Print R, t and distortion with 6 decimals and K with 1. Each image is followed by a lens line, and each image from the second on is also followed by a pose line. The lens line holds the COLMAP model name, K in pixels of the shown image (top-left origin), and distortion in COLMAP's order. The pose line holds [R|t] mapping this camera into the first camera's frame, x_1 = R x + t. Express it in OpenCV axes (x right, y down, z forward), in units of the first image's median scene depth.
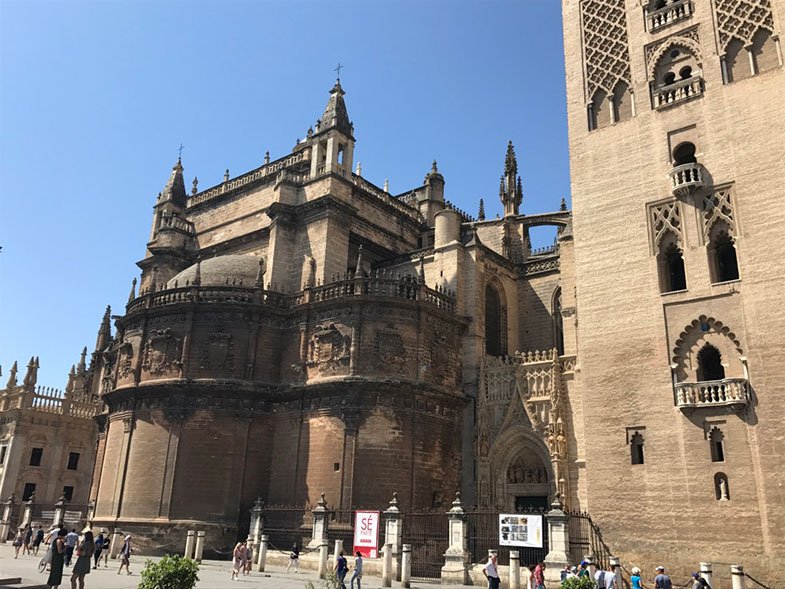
lens RADIAL K [[690.1, 0, 392.5], [0, 690.1, 294.5], [0, 0, 1]] dist [0.122730, -0.164973]
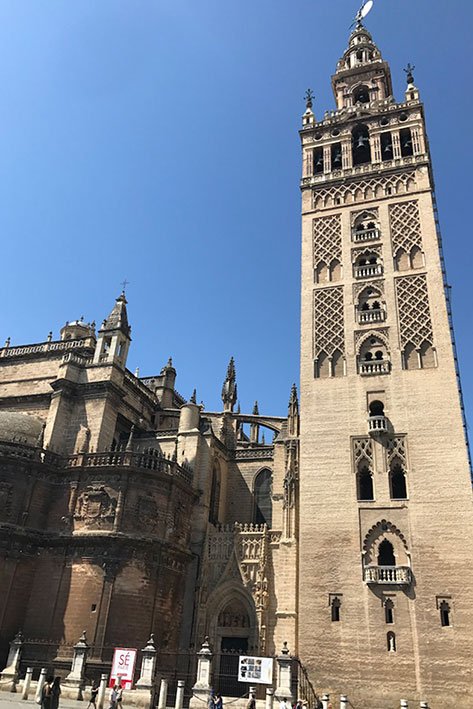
lens RADIAL K [[576.4, 0, 236.5], [0, 576.4, 354.5], [0, 0, 1]] dist [-0.015048, 0.074679]
pose [[0.940085, 0.180011, 0.289546, -0.214778], [-0.134847, 0.976320, -0.169163, -0.049426], [-0.313141, 0.119983, 0.942097, -0.089103]]
